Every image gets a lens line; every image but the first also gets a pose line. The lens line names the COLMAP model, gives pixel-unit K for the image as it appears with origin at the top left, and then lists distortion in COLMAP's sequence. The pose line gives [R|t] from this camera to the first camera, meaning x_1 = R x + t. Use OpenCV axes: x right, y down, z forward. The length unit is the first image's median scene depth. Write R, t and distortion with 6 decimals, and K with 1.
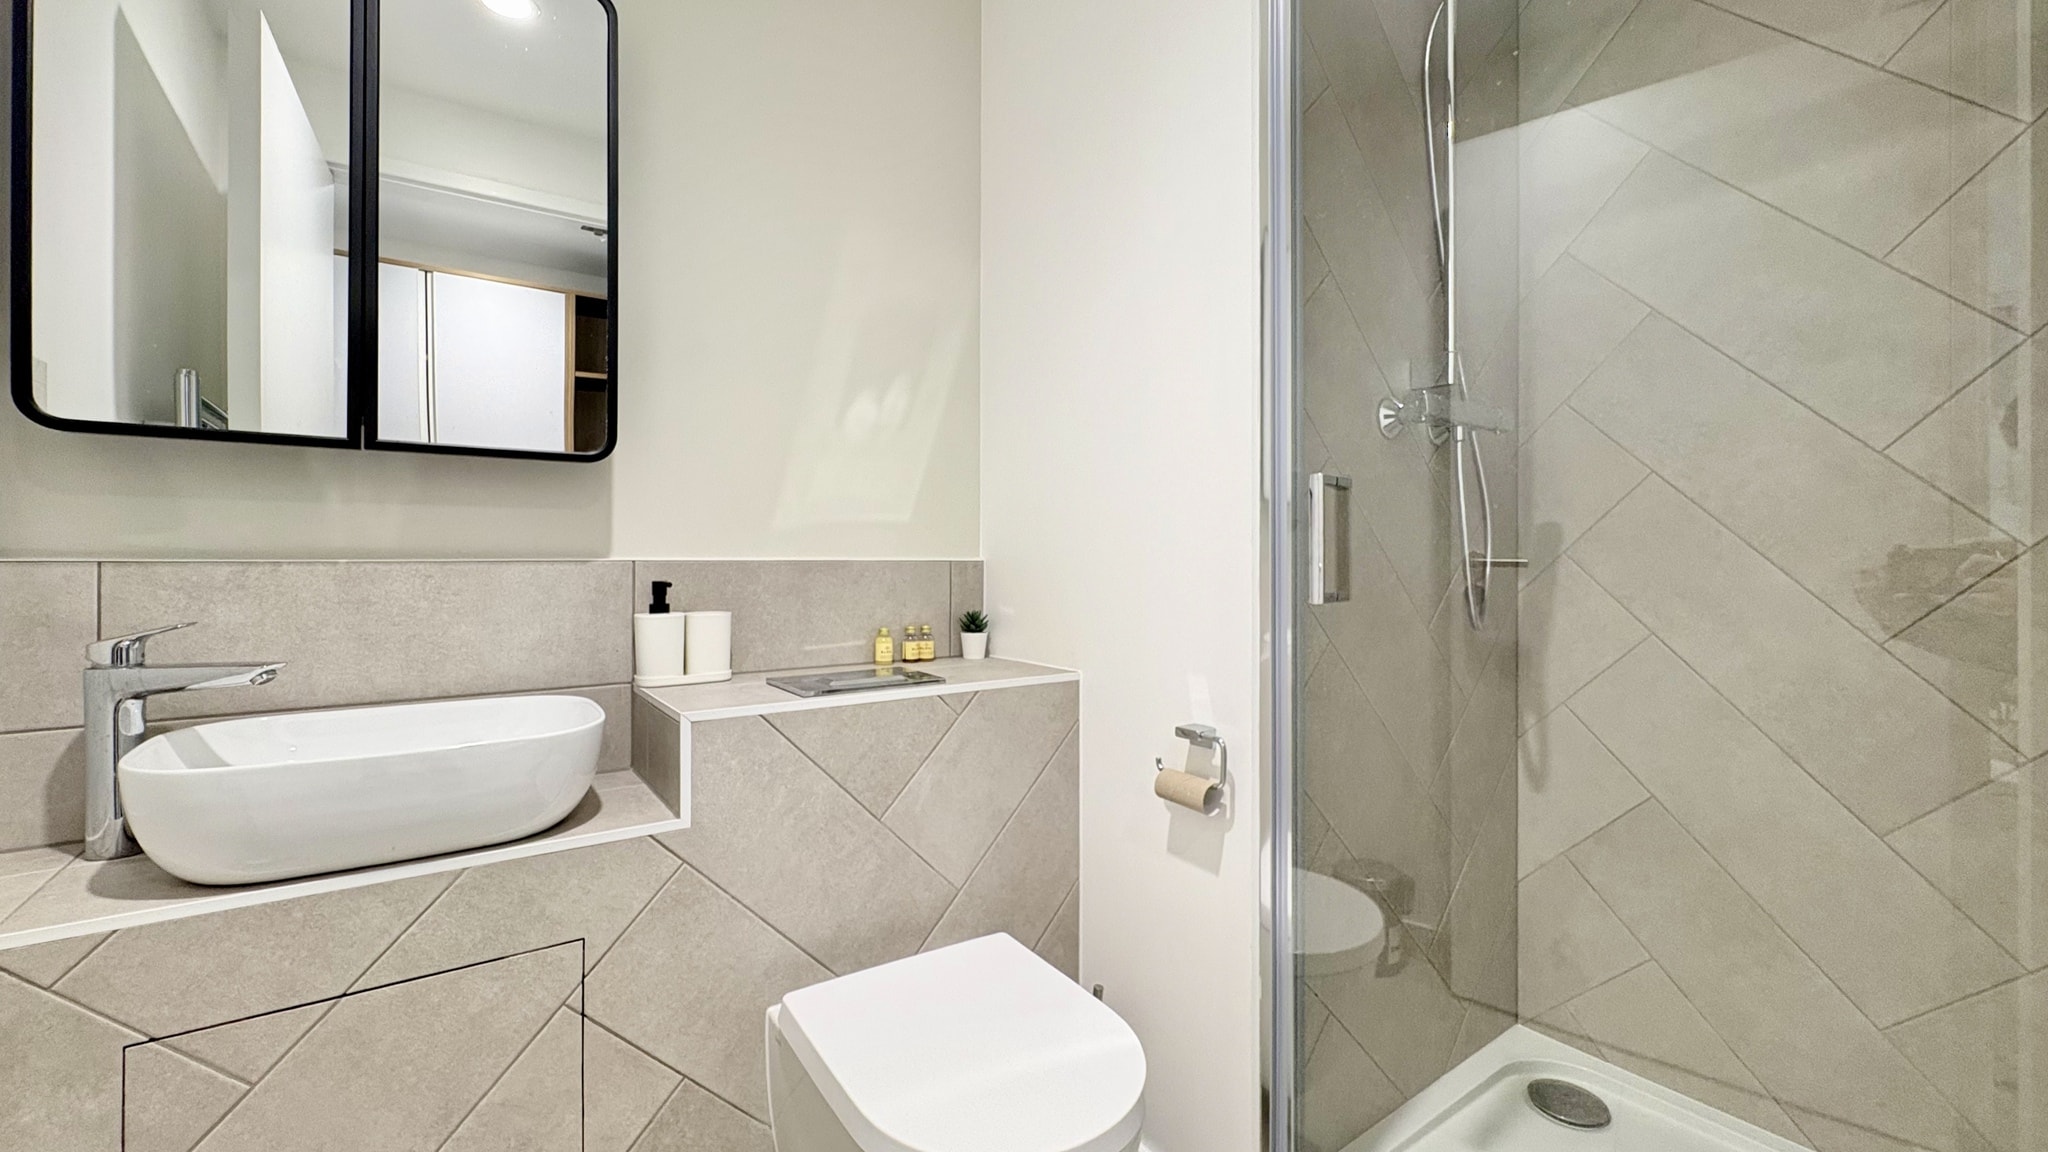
lens RADIAL K [[815.5, 0, 1018.3], [0, 815.5, 566.0], [0, 0, 1]] dist [0.003435, -0.000170]
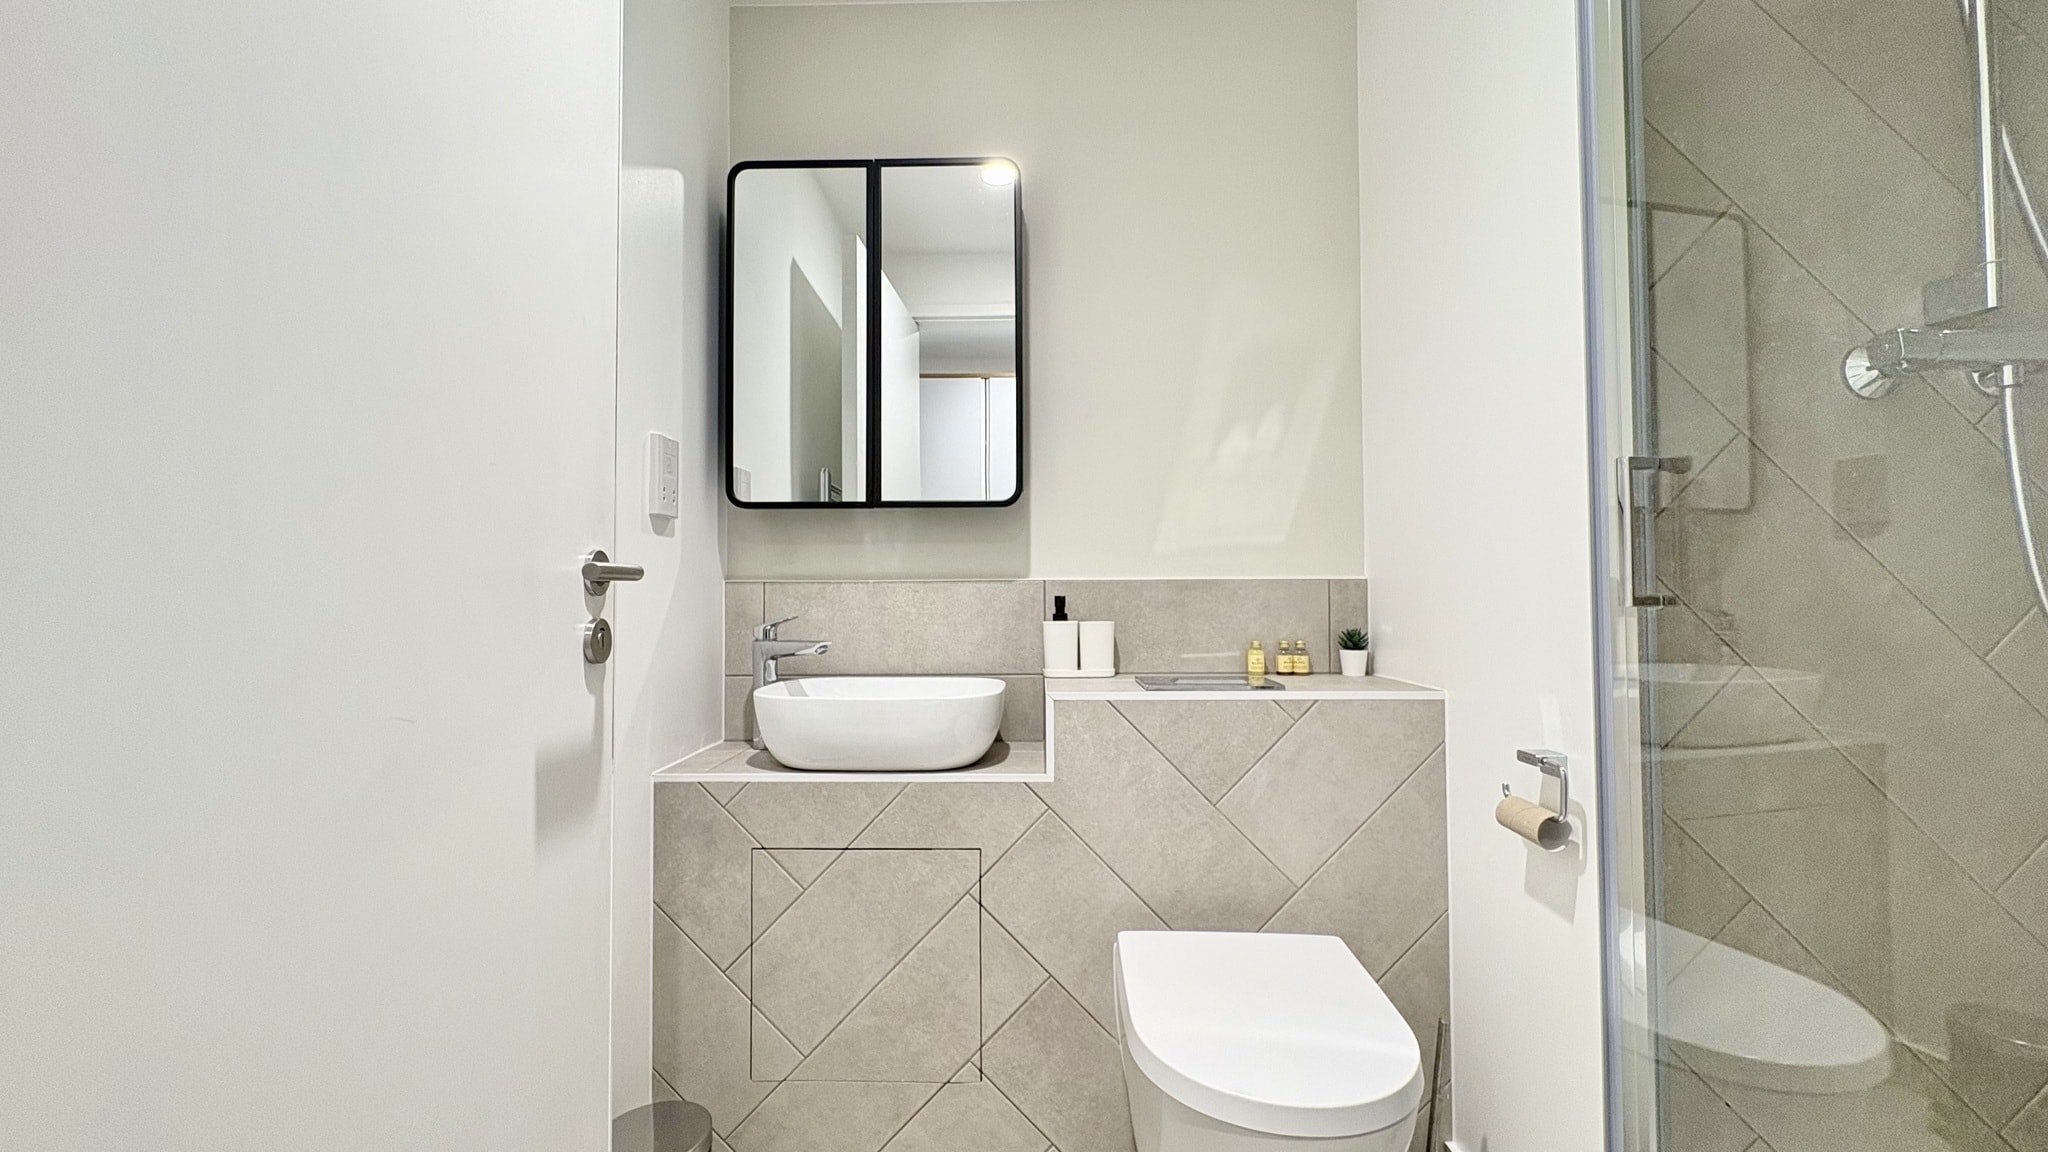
lens RADIAL K [[815.5, 0, 1034.1], [0, 815.5, 580.5], [0, 0, 1]] dist [0.003435, -0.000170]
pose [[0.814685, -0.014578, -0.579720, 0.291085], [0.000752, 0.999710, -0.024083, 0.027718], [0.579903, 0.019184, 0.814460, -0.070159]]
